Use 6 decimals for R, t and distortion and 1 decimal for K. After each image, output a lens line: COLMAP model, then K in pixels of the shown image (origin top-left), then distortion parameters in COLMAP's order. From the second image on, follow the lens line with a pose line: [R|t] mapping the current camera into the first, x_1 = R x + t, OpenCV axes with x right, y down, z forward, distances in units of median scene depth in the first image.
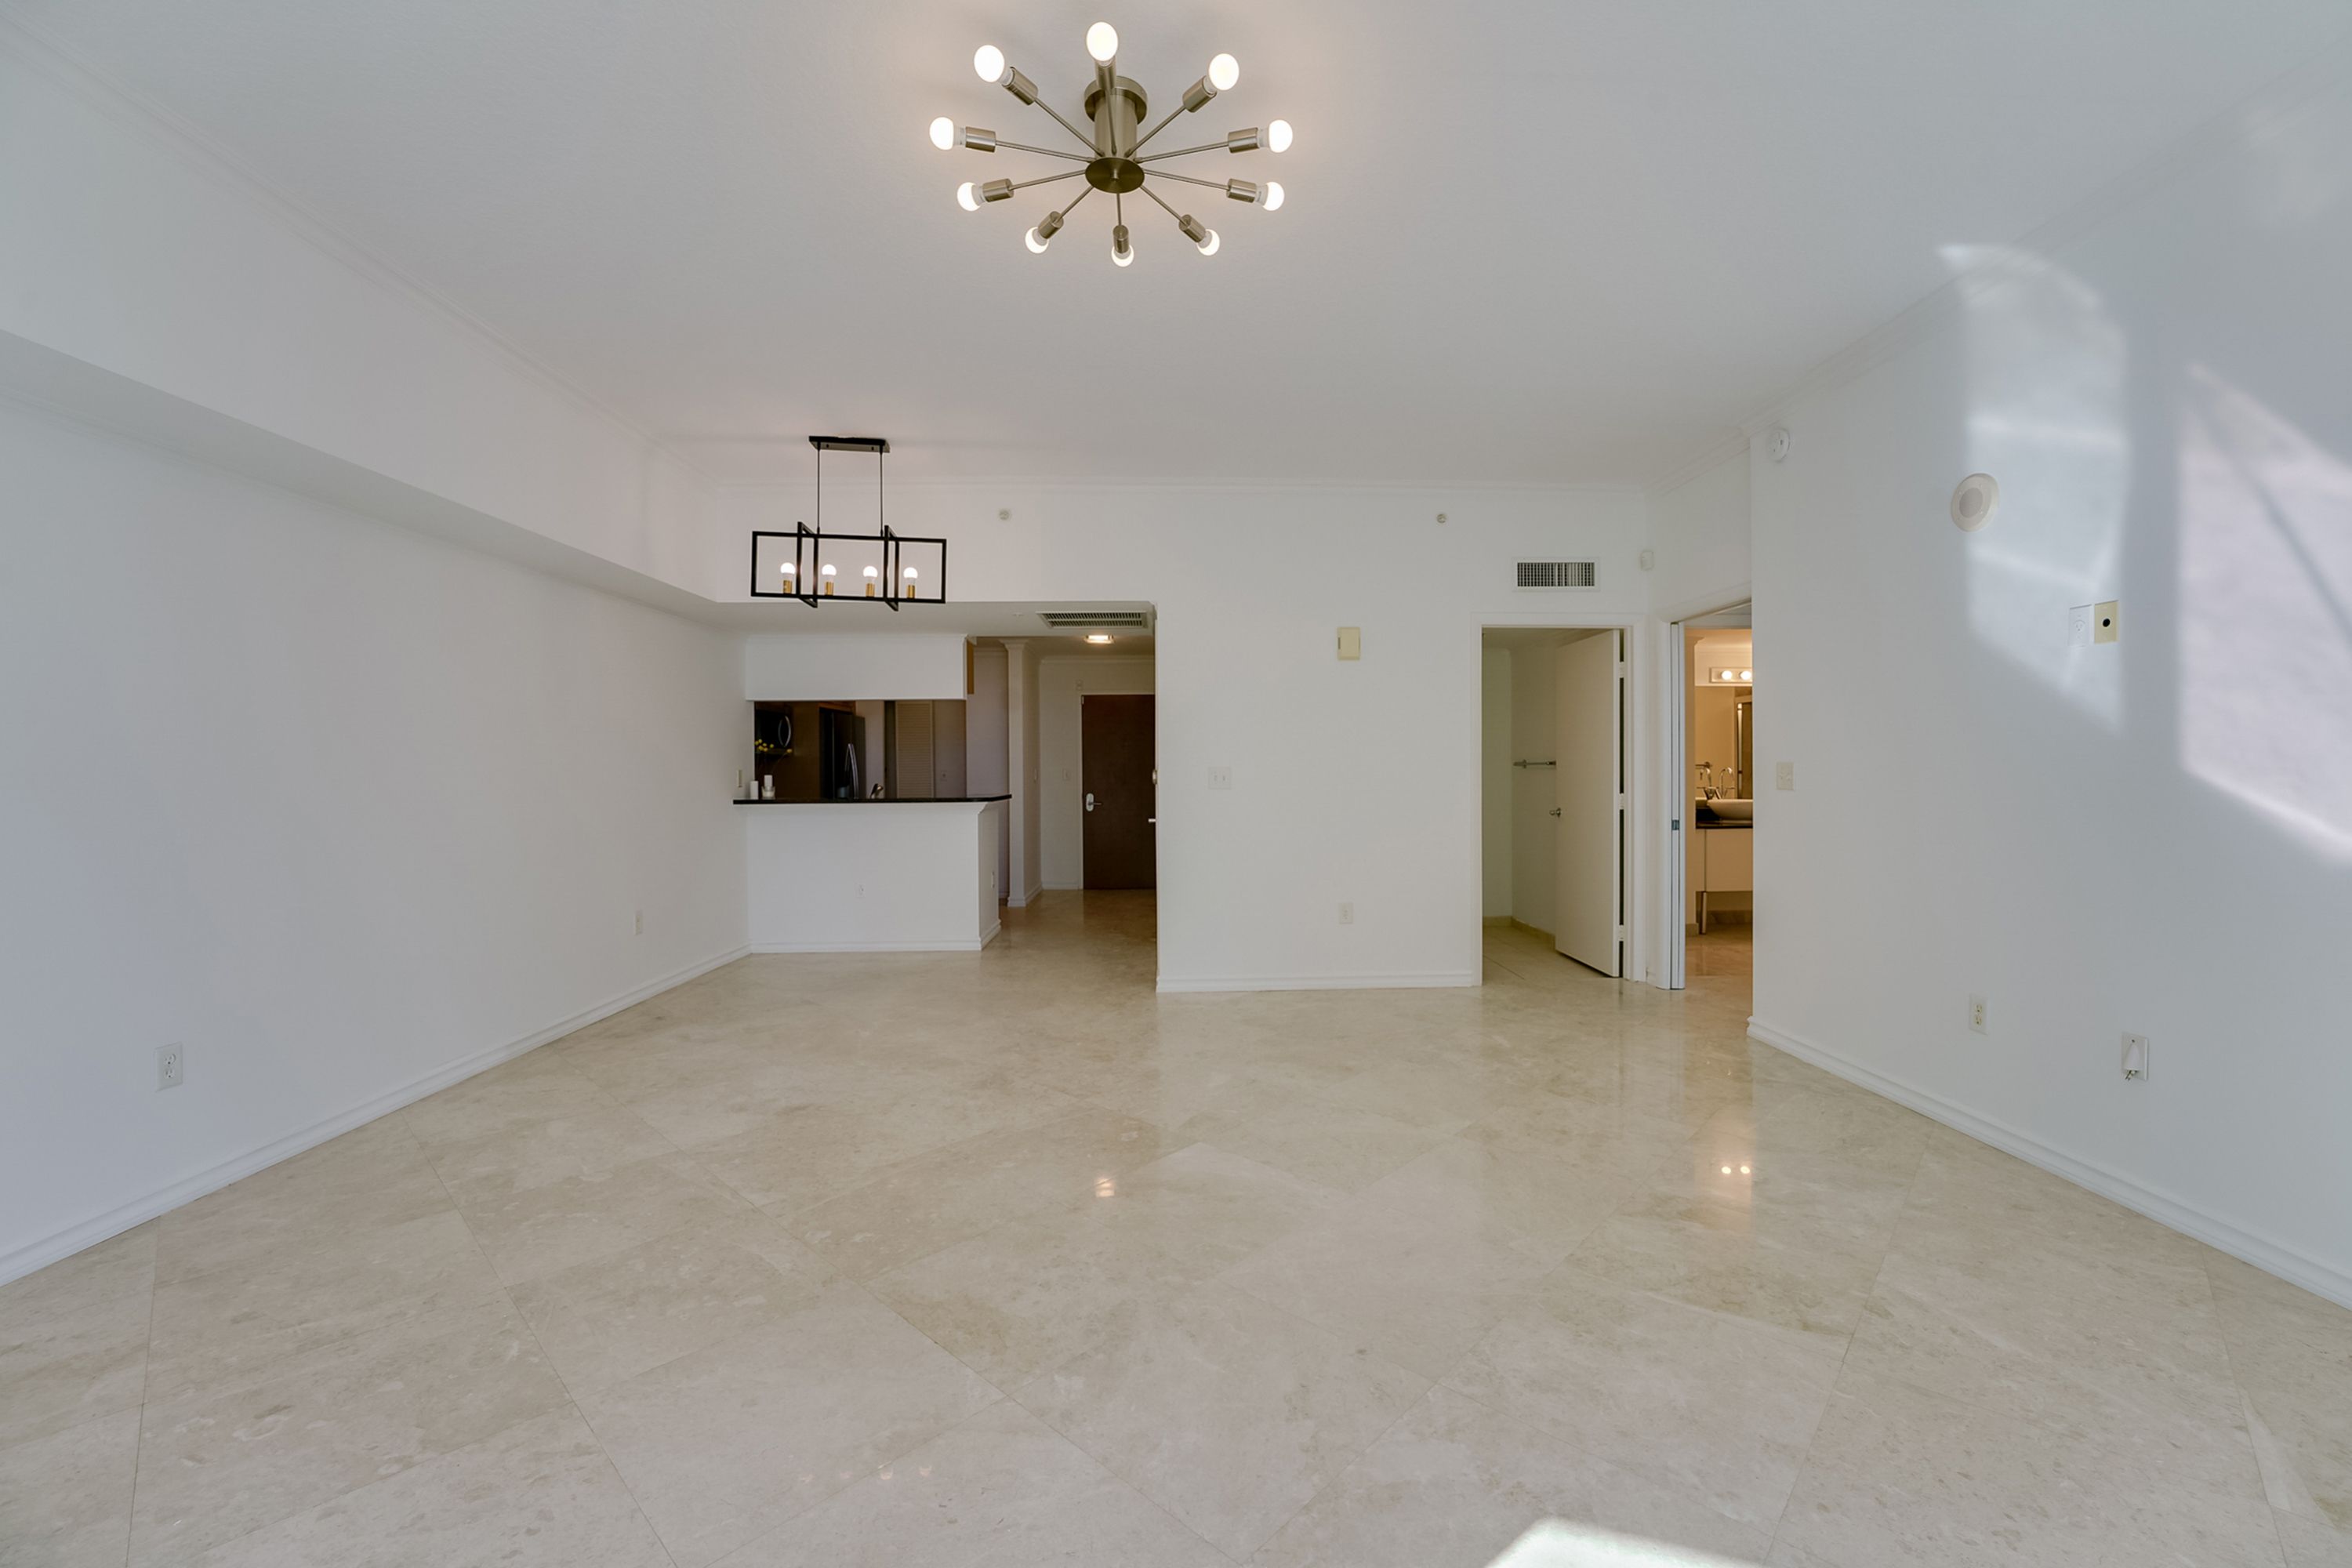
lens RADIAL K [[970.9, 0, 1215.6], [0, 970.9, 758.5], [0, 0, 1]] dist [-0.001454, -0.000137]
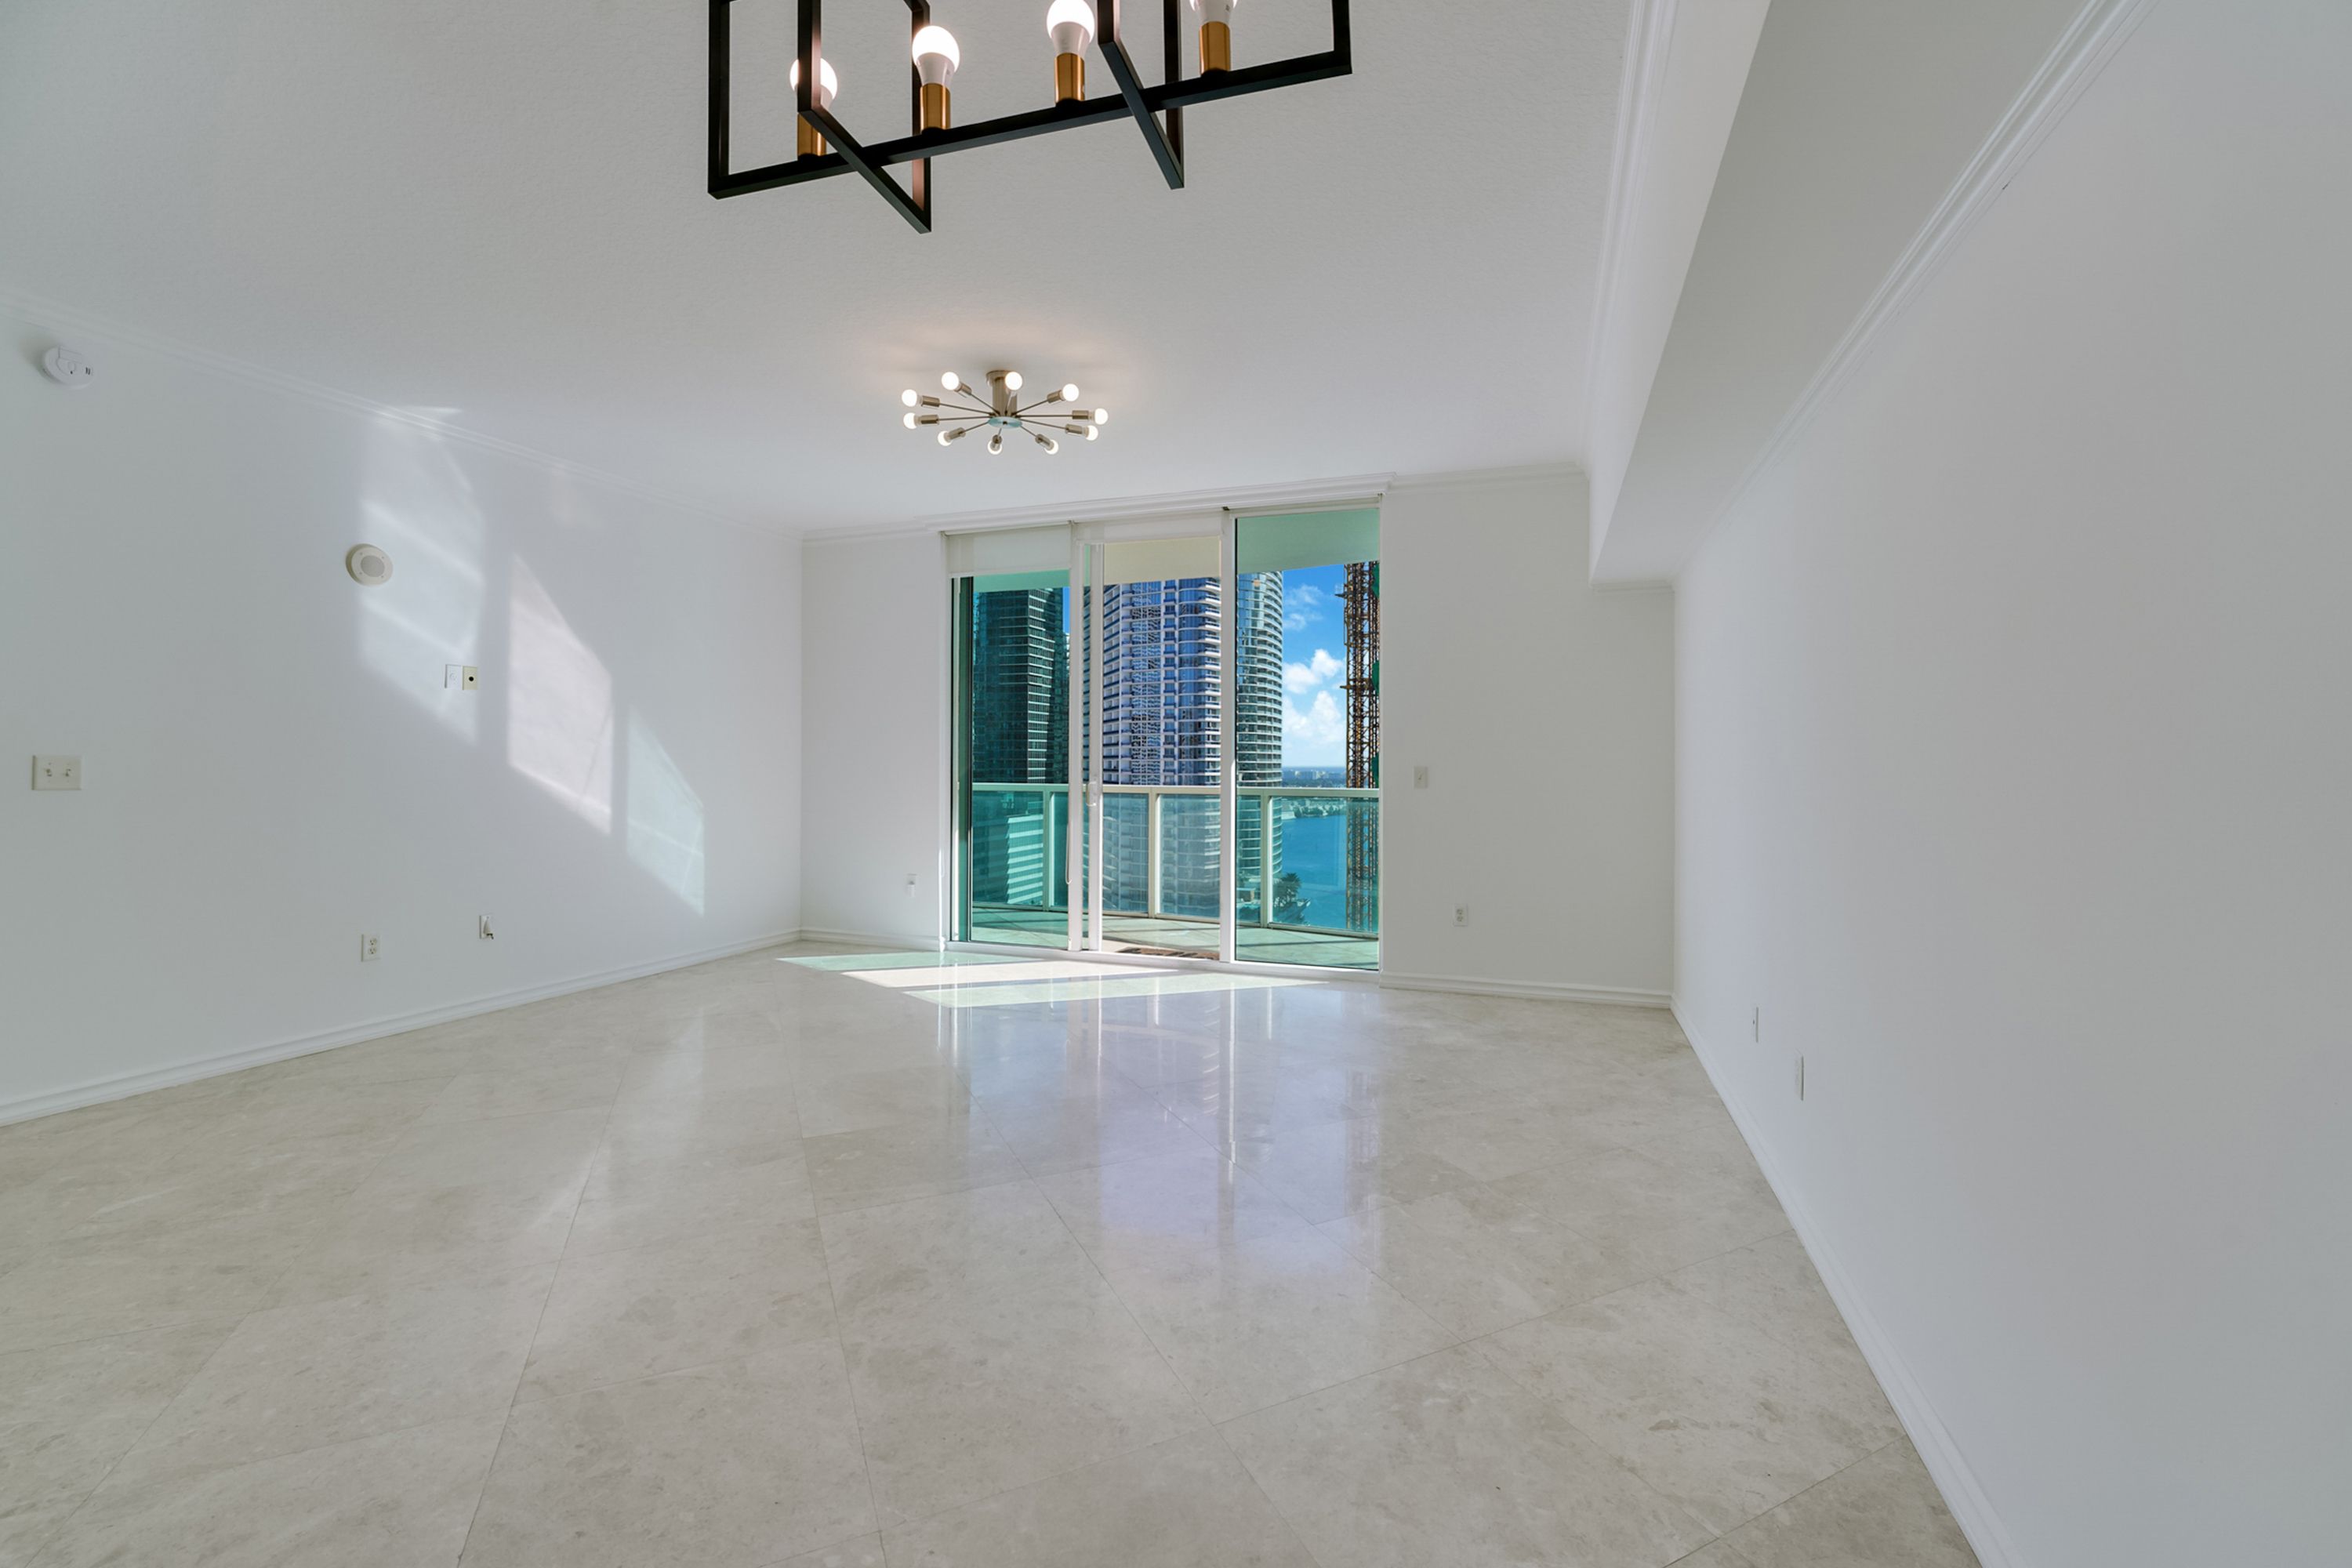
lens RADIAL K [[970.9, 0, 1215.6], [0, 970.9, 758.5], [0, 0, 1]] dist [-0.001454, -0.000137]
pose [[-0.934922, 0.009251, 0.354732, -0.804229], [0.002282, 0.999796, -0.020061, 0.031575], [-0.354845, -0.017946, -0.934753, 1.881260]]
